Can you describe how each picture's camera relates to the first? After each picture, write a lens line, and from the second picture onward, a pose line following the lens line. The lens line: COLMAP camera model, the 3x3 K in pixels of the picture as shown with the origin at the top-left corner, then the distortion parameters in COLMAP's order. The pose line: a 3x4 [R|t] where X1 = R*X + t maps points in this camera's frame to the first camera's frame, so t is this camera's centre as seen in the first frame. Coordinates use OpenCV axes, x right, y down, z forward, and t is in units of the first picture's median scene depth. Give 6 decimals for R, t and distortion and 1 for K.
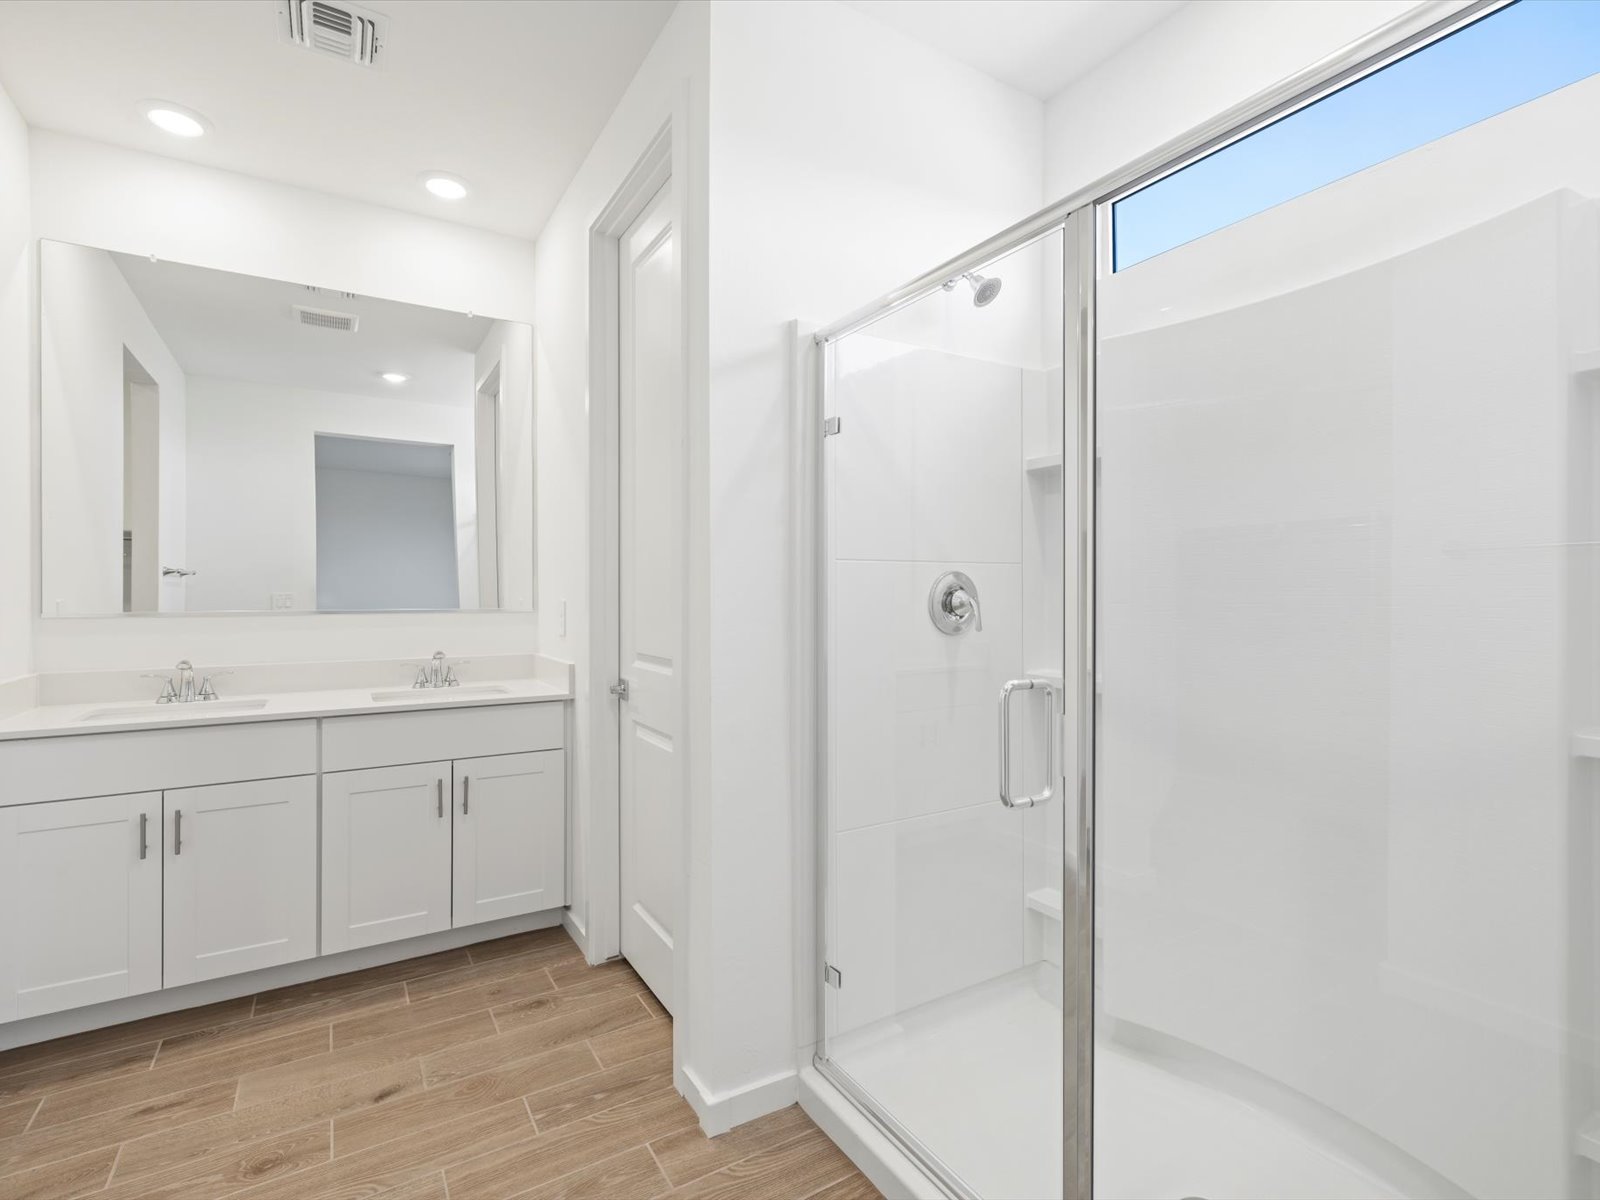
lens RADIAL K [[768.5, 0, 790.8], [0, 768.5, 597.1], [0, 0, 1]] dist [-0.002507, 0.000176]
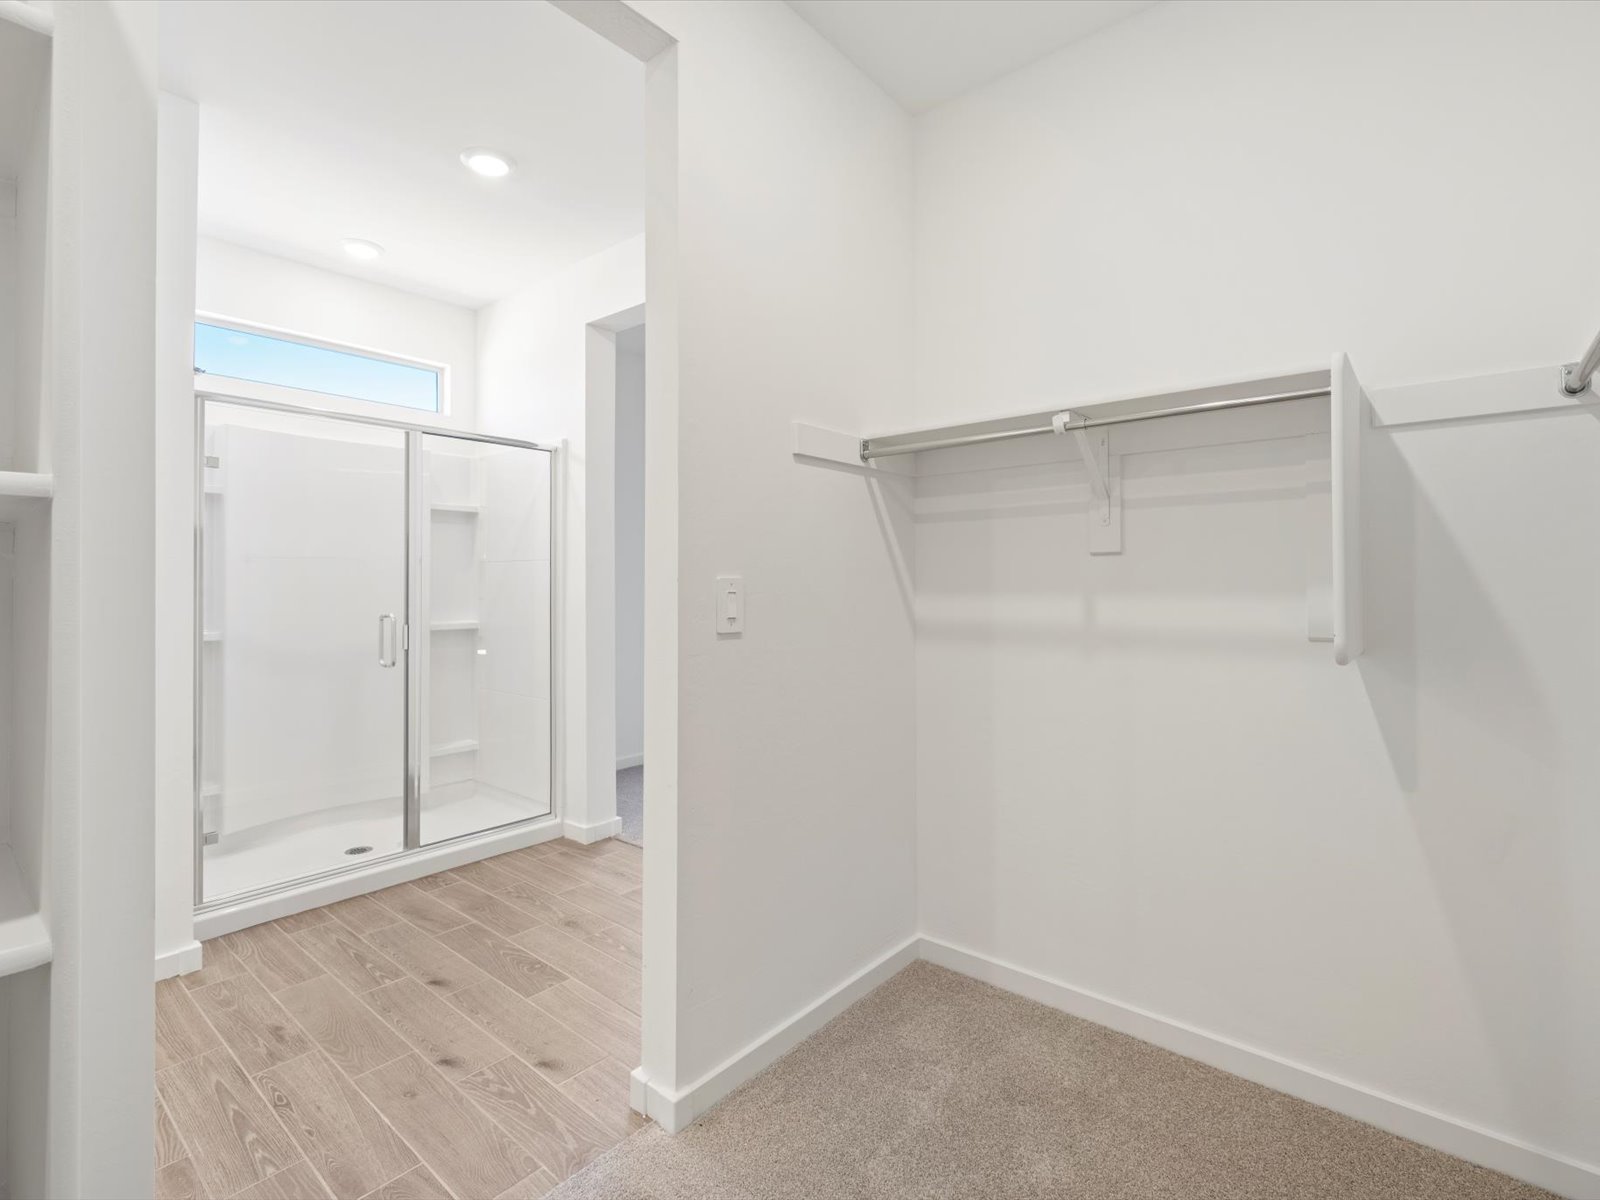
lens RADIAL K [[768.5, 0, 790.8], [0, 768.5, 597.1], [0, 0, 1]] dist [-0.002507, 0.000176]
pose [[-0.305103, -0.023214, 0.952036, -1.438679], [0.008572, 0.999595, 0.027121, 0.005998], [-0.952281, 0.016436, -0.304781, 0.333660]]
